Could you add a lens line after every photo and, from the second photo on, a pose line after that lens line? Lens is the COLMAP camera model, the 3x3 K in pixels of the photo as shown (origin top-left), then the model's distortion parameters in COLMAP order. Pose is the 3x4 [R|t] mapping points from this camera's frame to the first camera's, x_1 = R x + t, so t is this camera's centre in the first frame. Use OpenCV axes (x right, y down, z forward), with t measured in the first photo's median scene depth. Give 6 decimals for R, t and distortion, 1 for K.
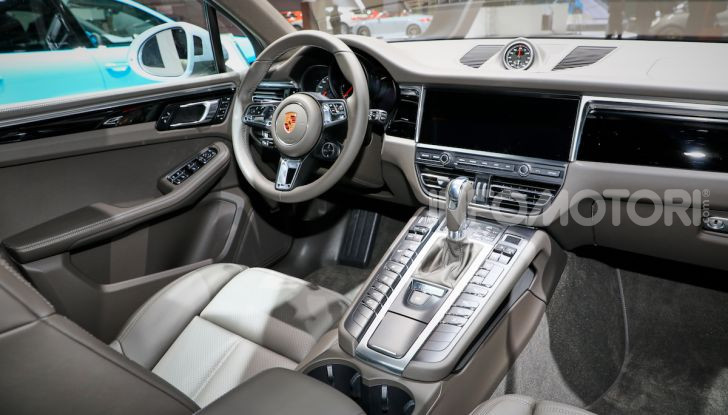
lens RADIAL K [[493.1, 0, 368.3], [0, 493.1, 202.7], [0, 0, 1]] dist [-0.092298, 0.054528]
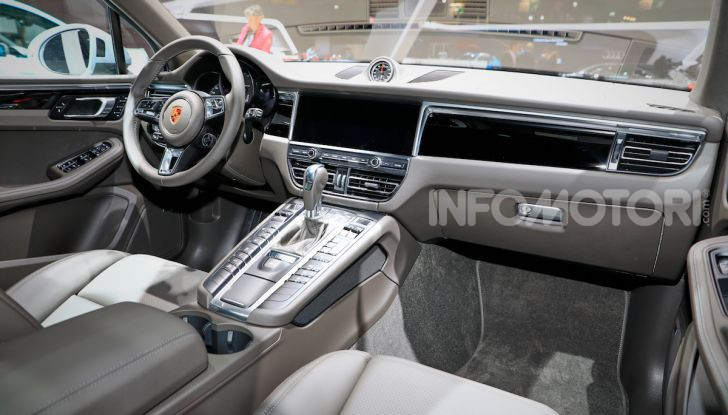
lens RADIAL K [[493.1, 0, 368.6], [0, 493.1, 203.0], [0, 0, 1]] dist [-0.092298, 0.054528]
pose [[0.987862, 0.044119, 0.148933, 0.115409], [-0.031178, 0.995620, -0.088138, 0.116120], [-0.152170, 0.082424, 0.984911, -0.130403]]
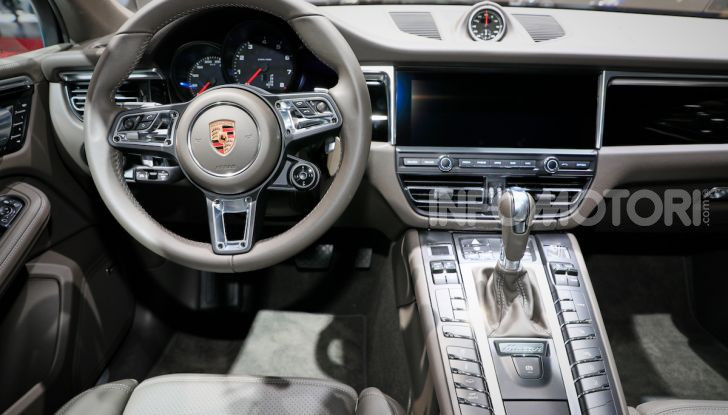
lens RADIAL K [[493.1, 0, 360.4], [0, 493.1, 206.1], [0, 0, 1]] dist [-0.092298, 0.054528]
pose [[0.839540, -0.182090, 0.511874, -0.329725], [0.158050, 0.983270, 0.090558, -0.108596], [-0.519800, 0.004875, 0.854274, 0.411427]]
